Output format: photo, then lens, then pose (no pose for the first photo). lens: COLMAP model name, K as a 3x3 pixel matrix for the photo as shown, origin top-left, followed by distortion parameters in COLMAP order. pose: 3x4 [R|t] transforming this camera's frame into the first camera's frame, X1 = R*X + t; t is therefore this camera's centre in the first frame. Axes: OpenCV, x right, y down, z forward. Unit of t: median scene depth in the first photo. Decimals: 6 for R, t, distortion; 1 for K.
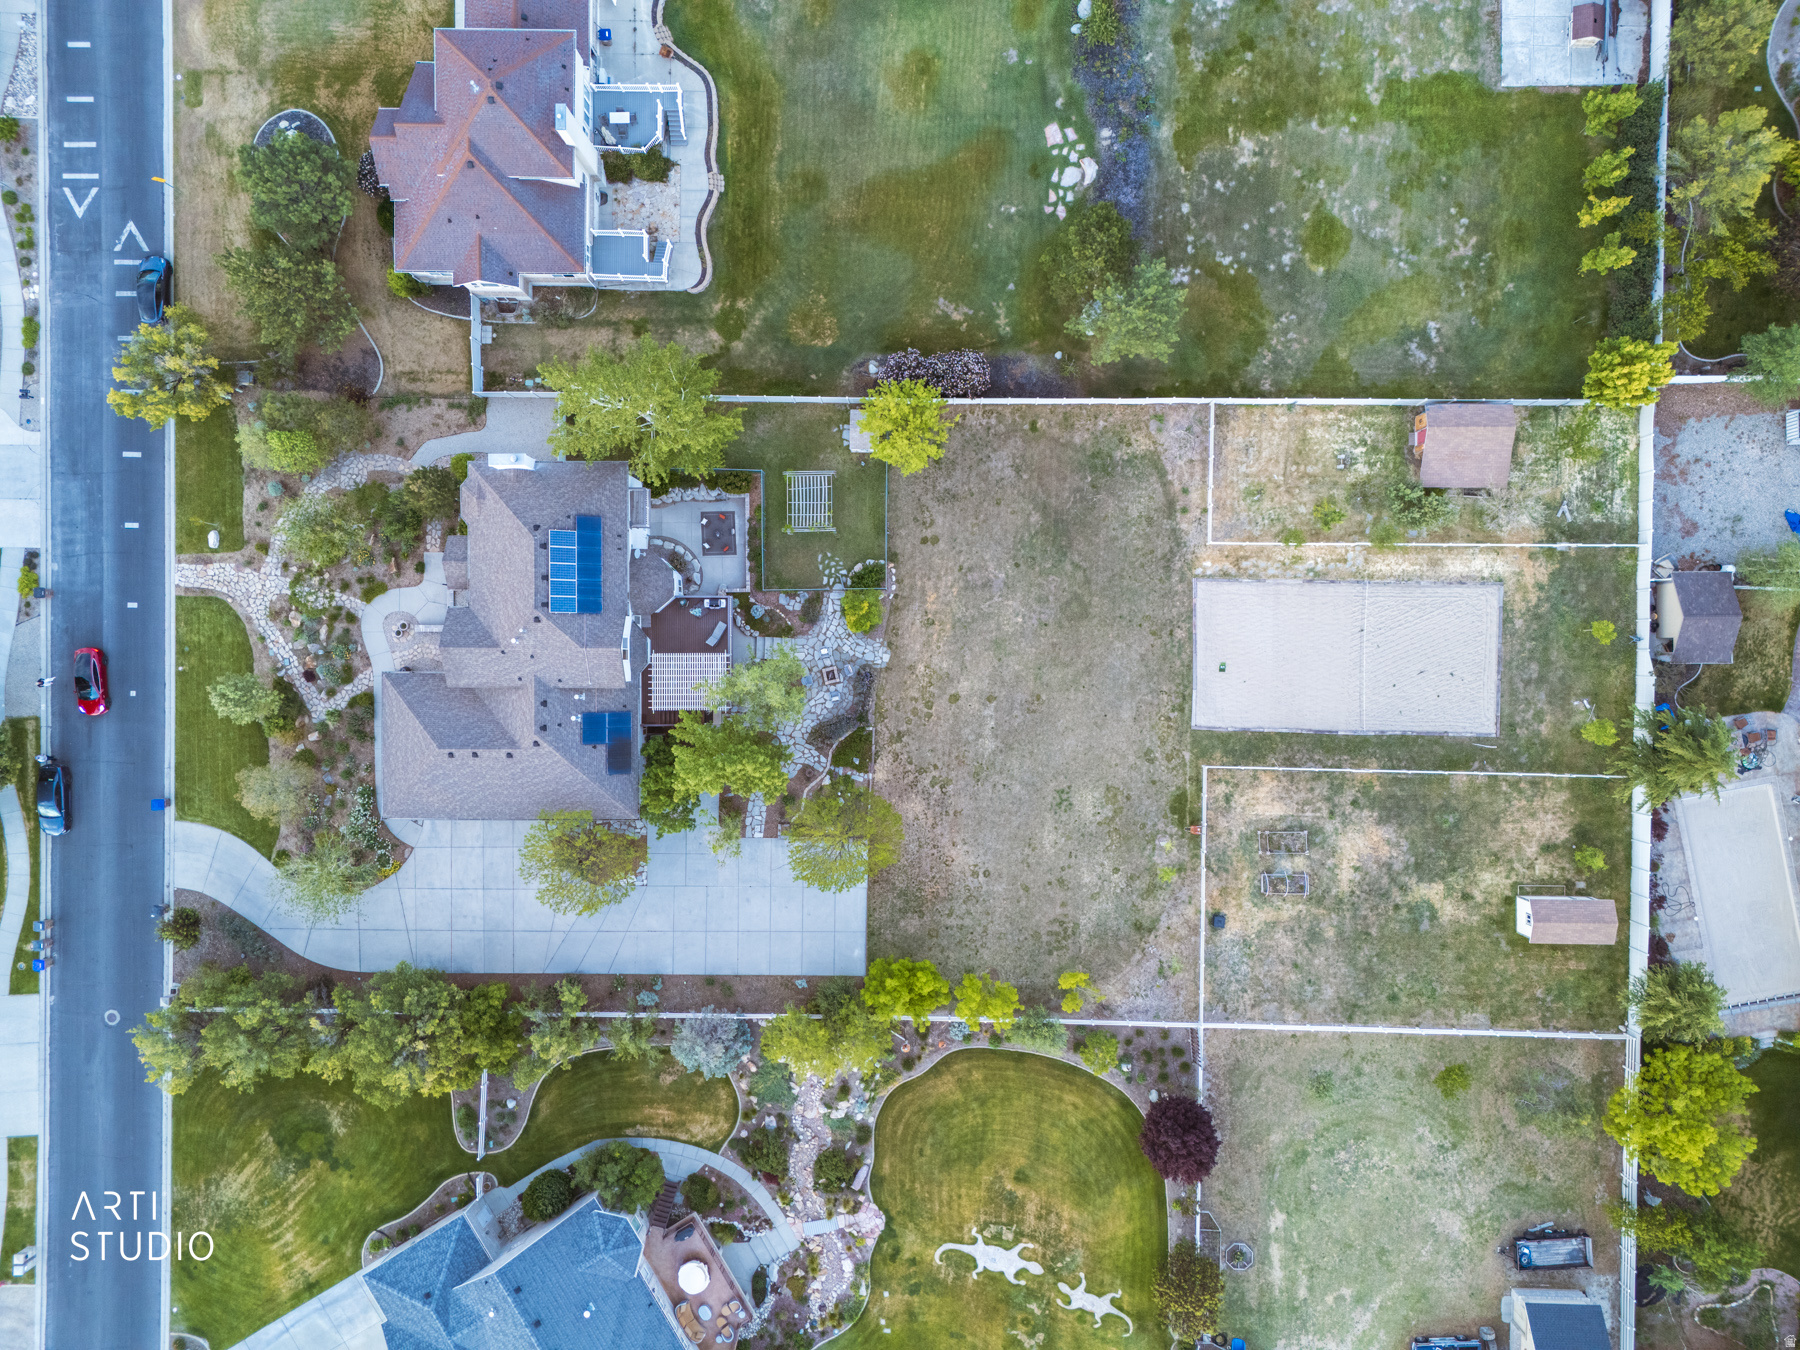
lens RADIAL K [[1233.6, 0, 899.7], [0, 1233.6, 676.3], [0, 0, 1]] dist [0.065508, -0.048460]
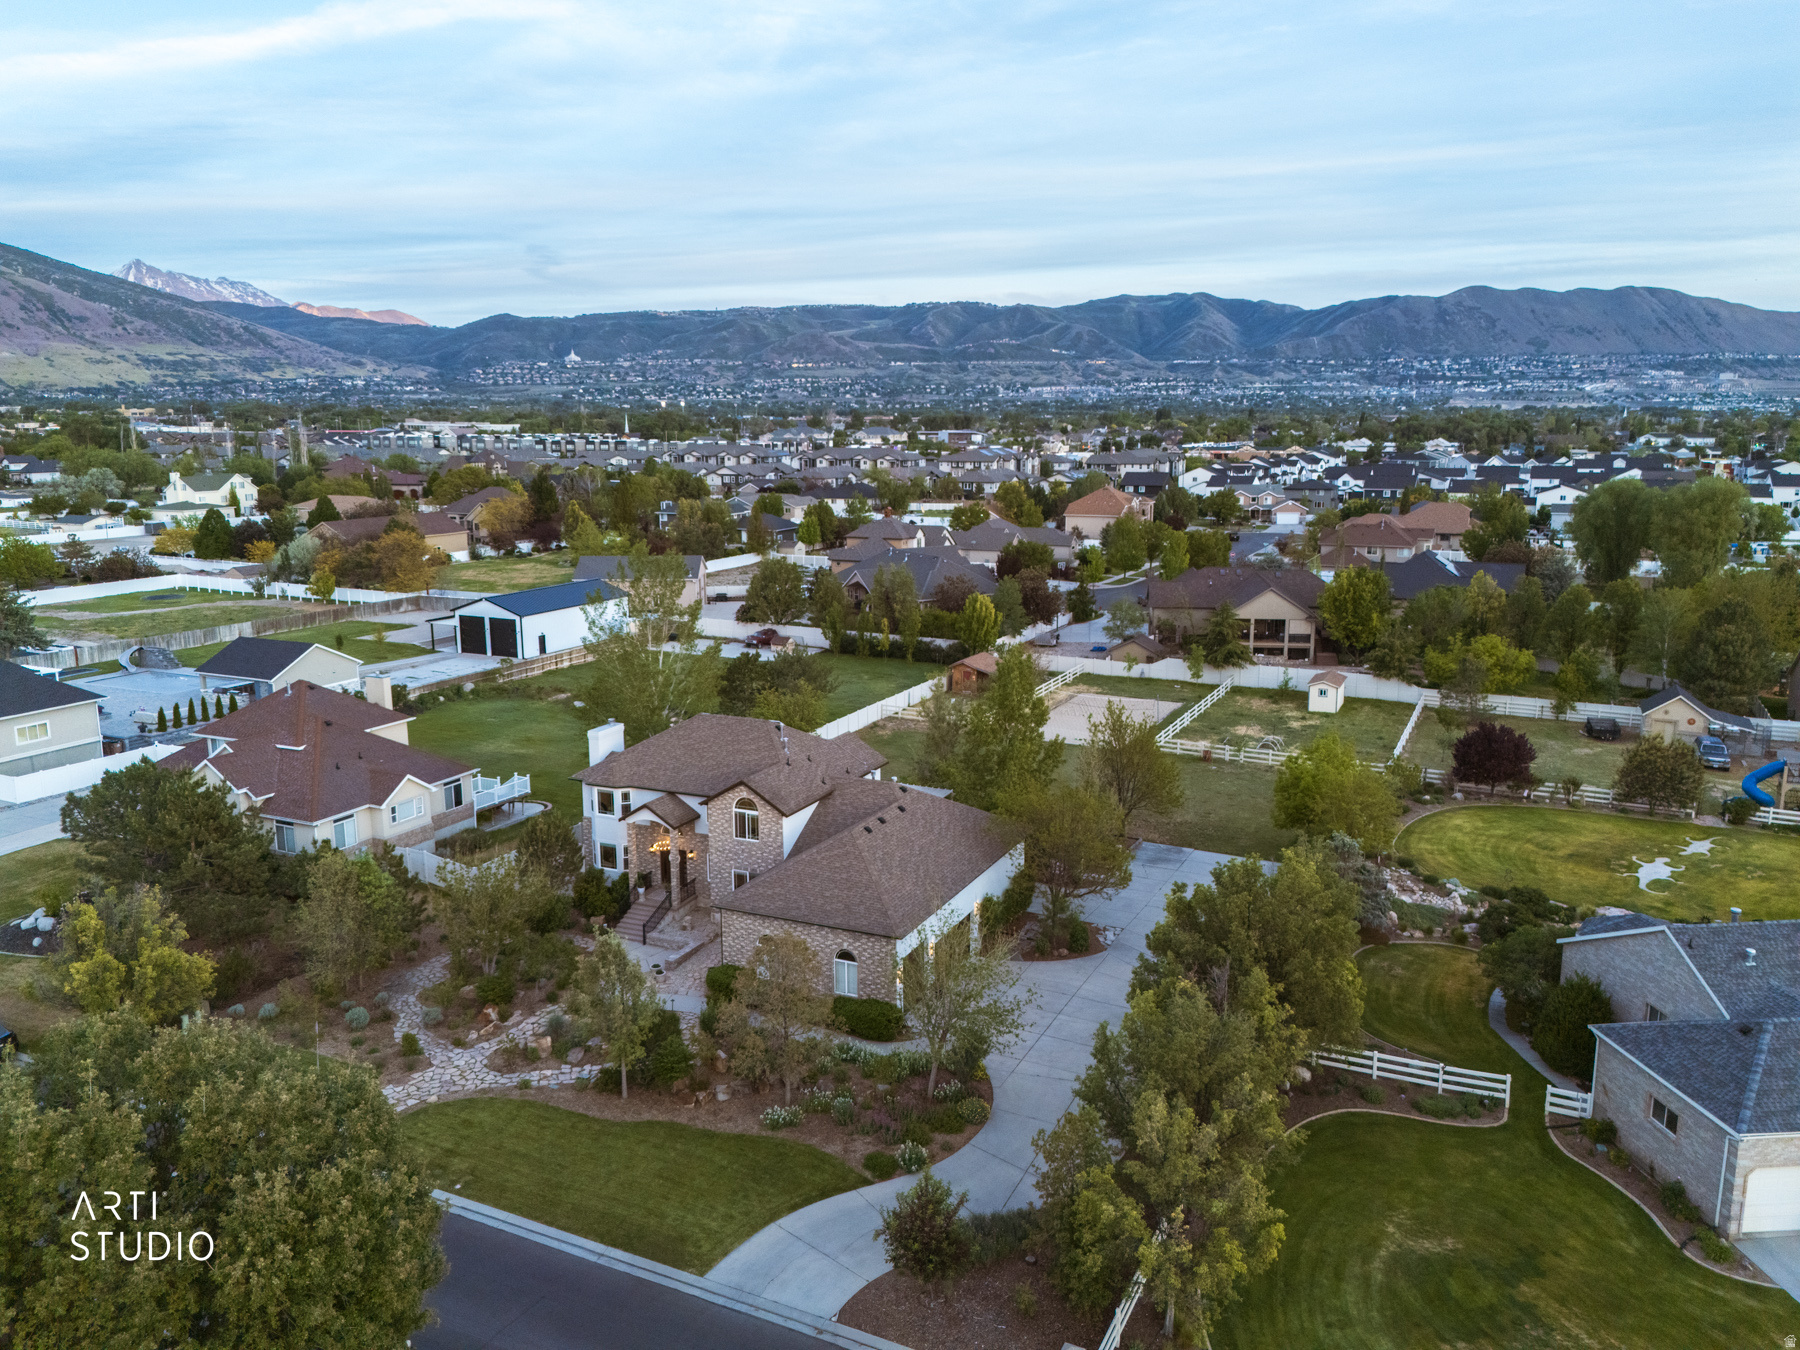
lens RADIAL K [[1320.3, 0, 907.6], [0, 1320.3, 677.0], [0, 0, 1]] dist [0.071180, -0.069355]
pose [[0.422375, -0.156146, 0.892871, -0.961201], [0.906420, 0.074209, -0.415807, 0.375041], [-0.001332, 0.984942, 0.172878, 0.708468]]
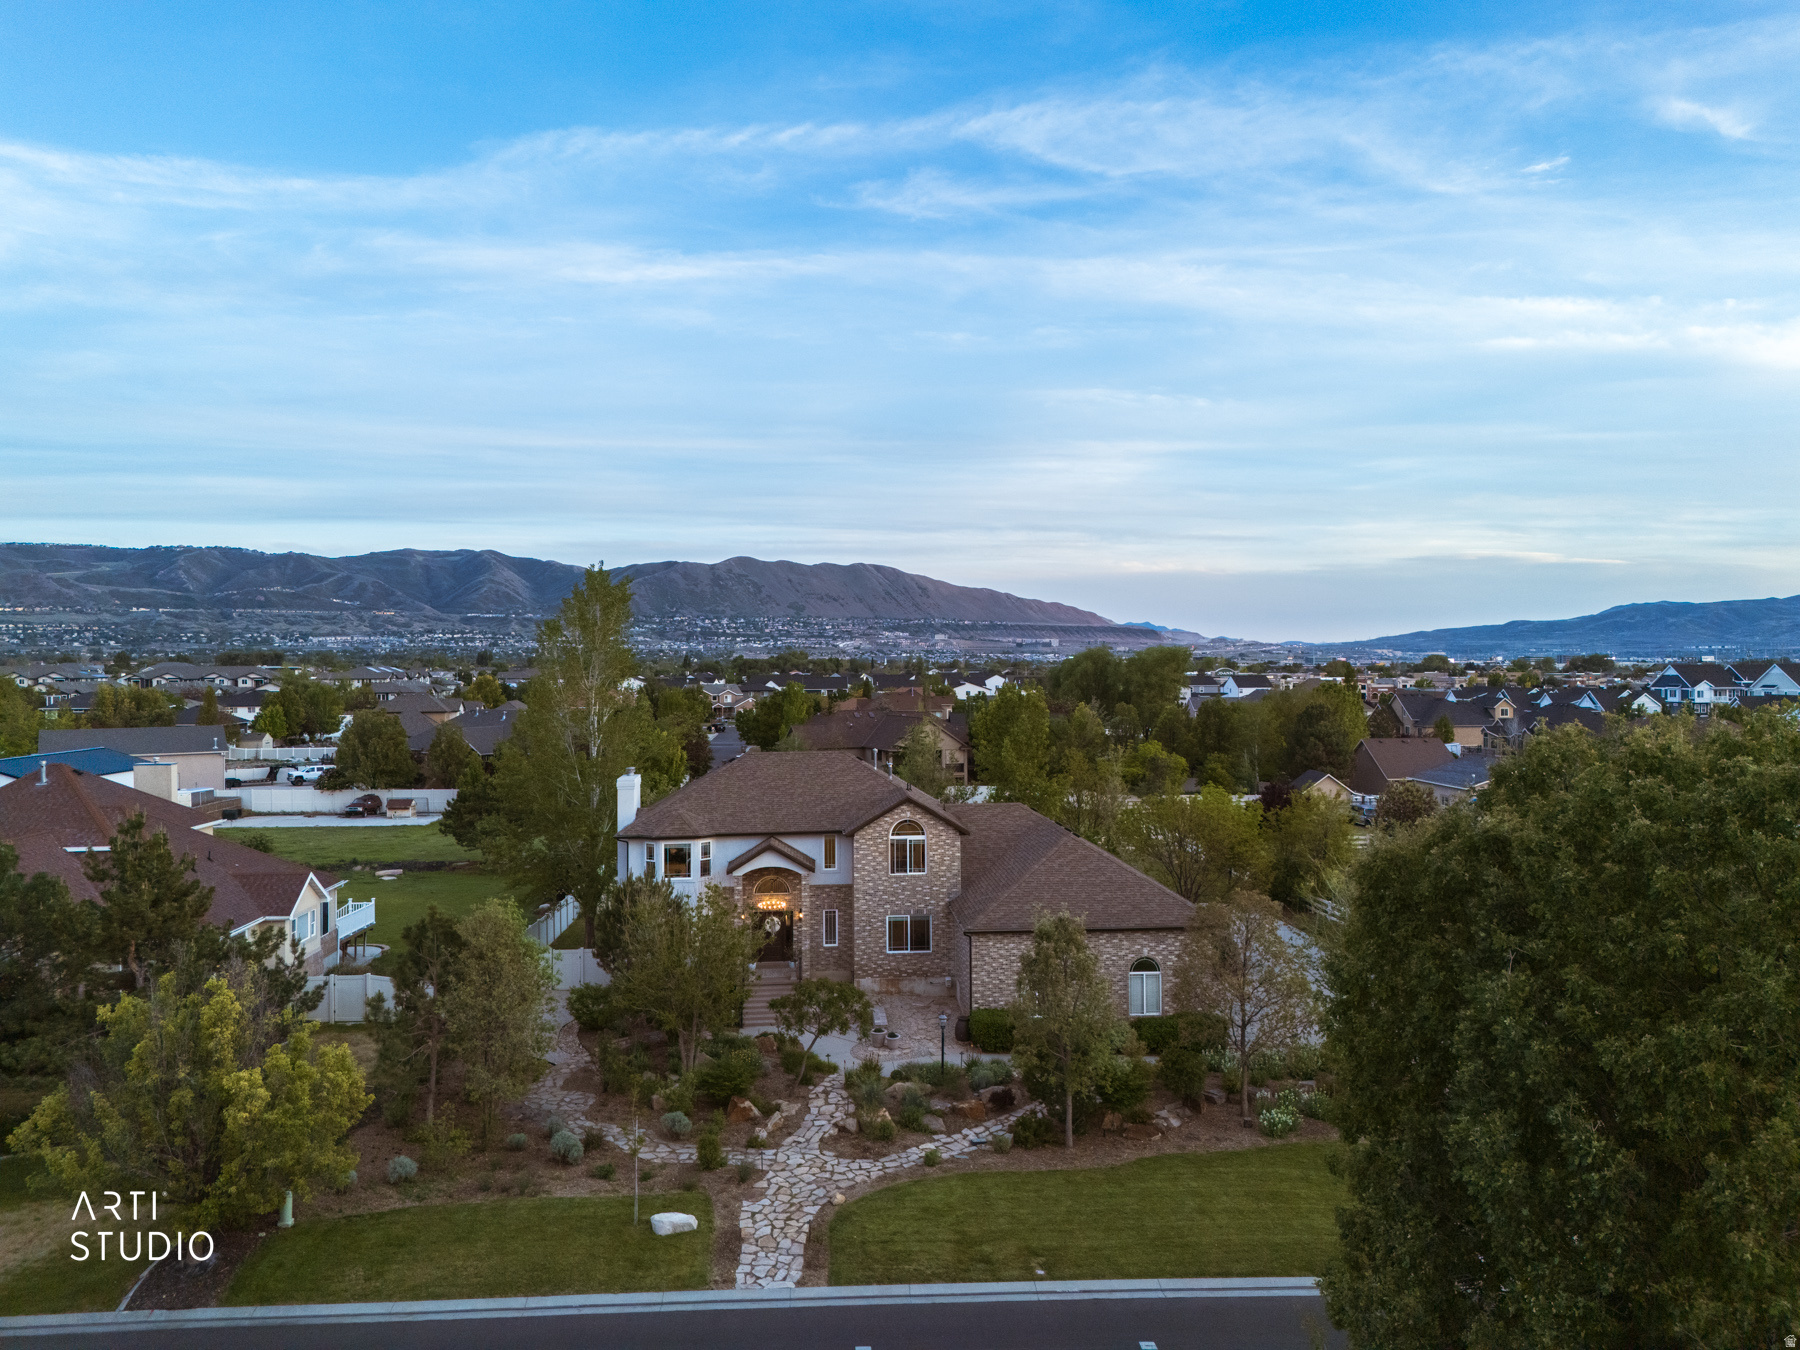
lens RADIAL K [[1318.9, 0, 905.0], [0, 1318.9, 681.8], [0, 0, 1]] dist [0.069575, -0.060929]
pose [[-0.079215, 0.009775, 0.996810, -0.948758], [0.996779, -0.011752, 0.079328, -0.071478], [0.012490, 0.999883, -0.008813, 0.849366]]
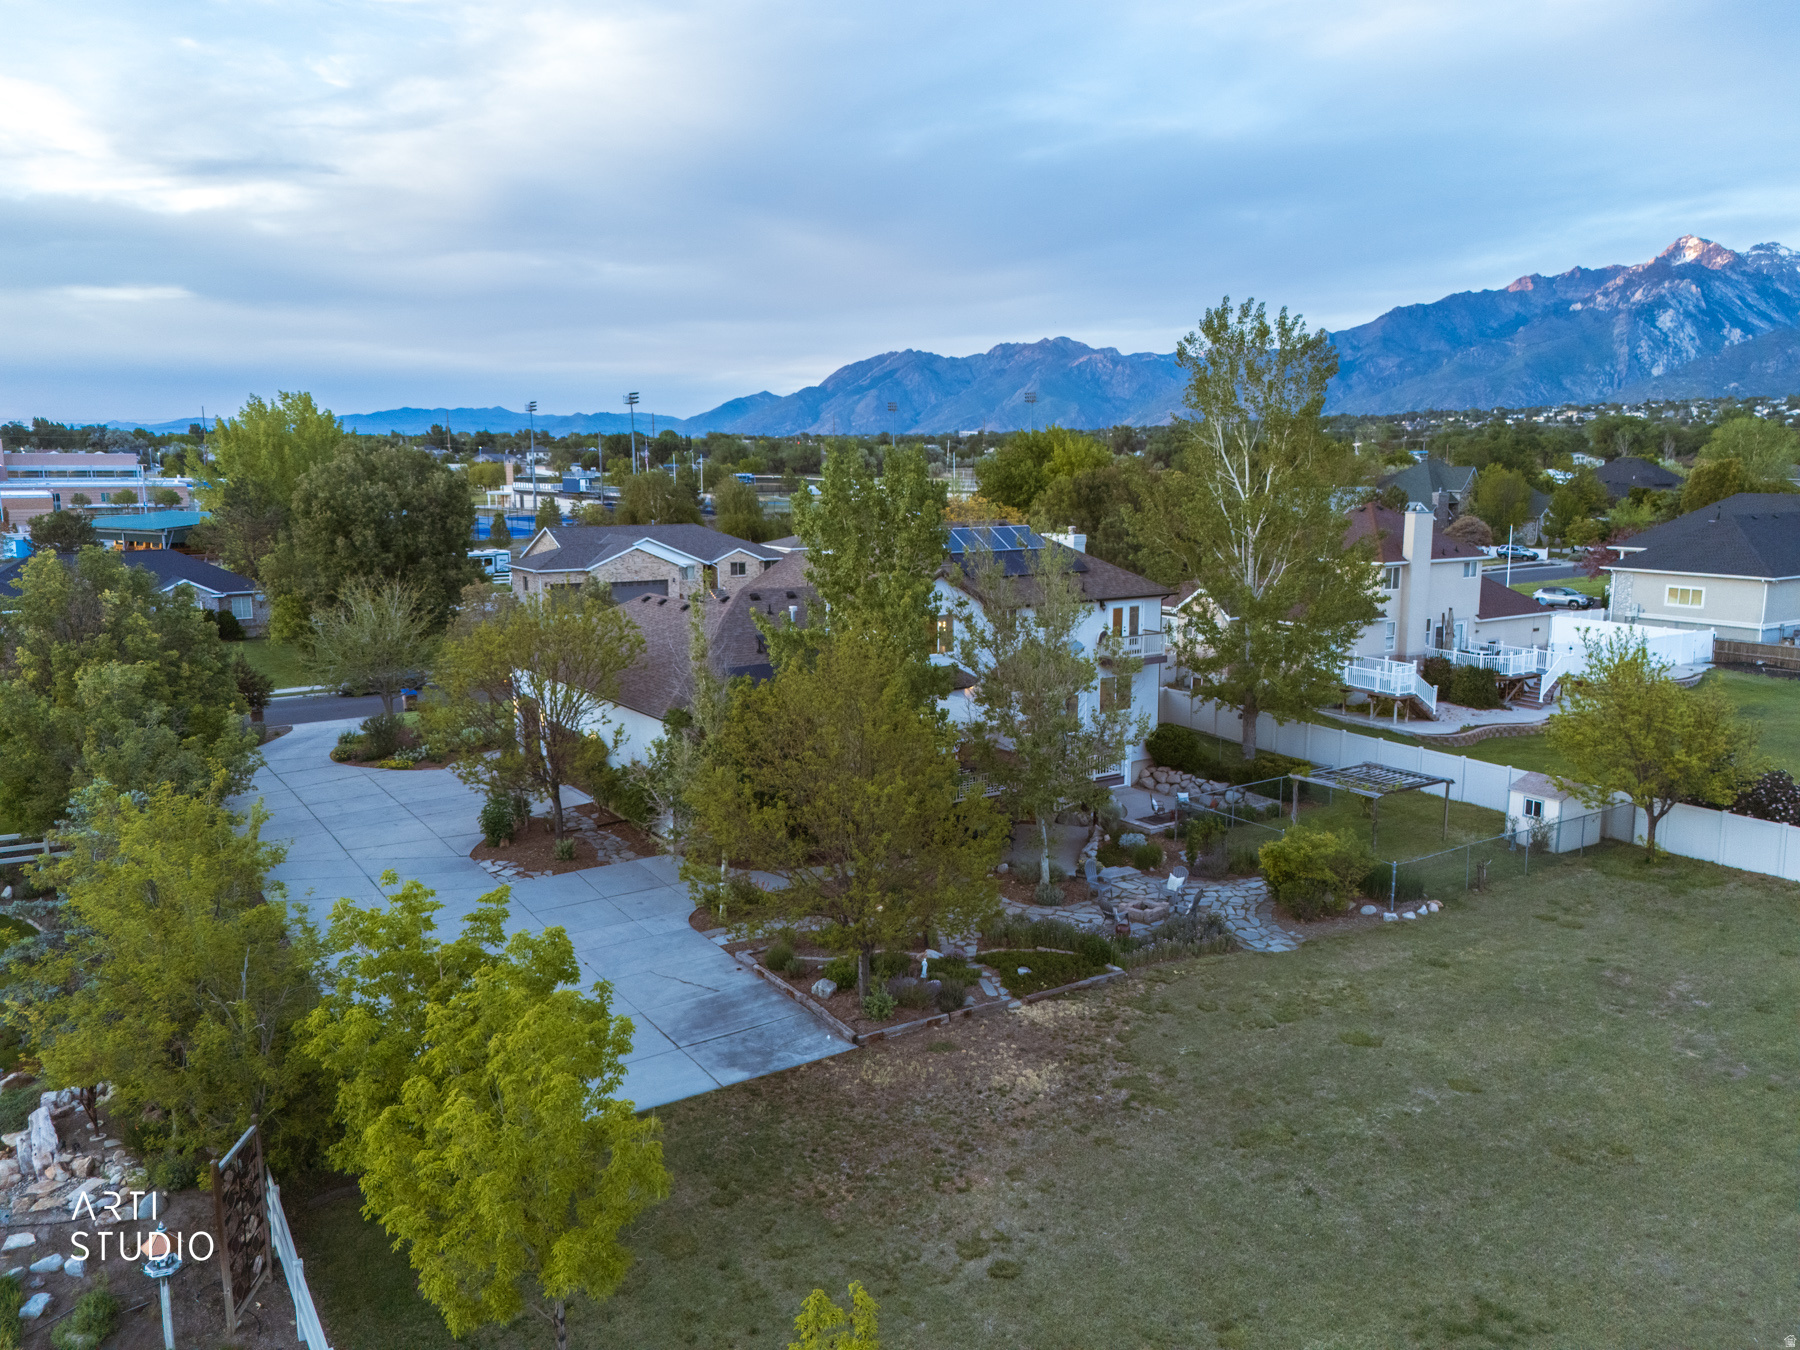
lens RADIAL K [[1324.7, 0, 904.0], [0, 1324.7, 682.6], [0, 0, 1]] dist [0.064104, -0.059273]
pose [[0.563365, 0.158167, -0.810927, 0.250439], [-0.826033, 0.087620, -0.556770, 0.309215], [-0.017009, 0.983517, 0.180013, 0.841900]]
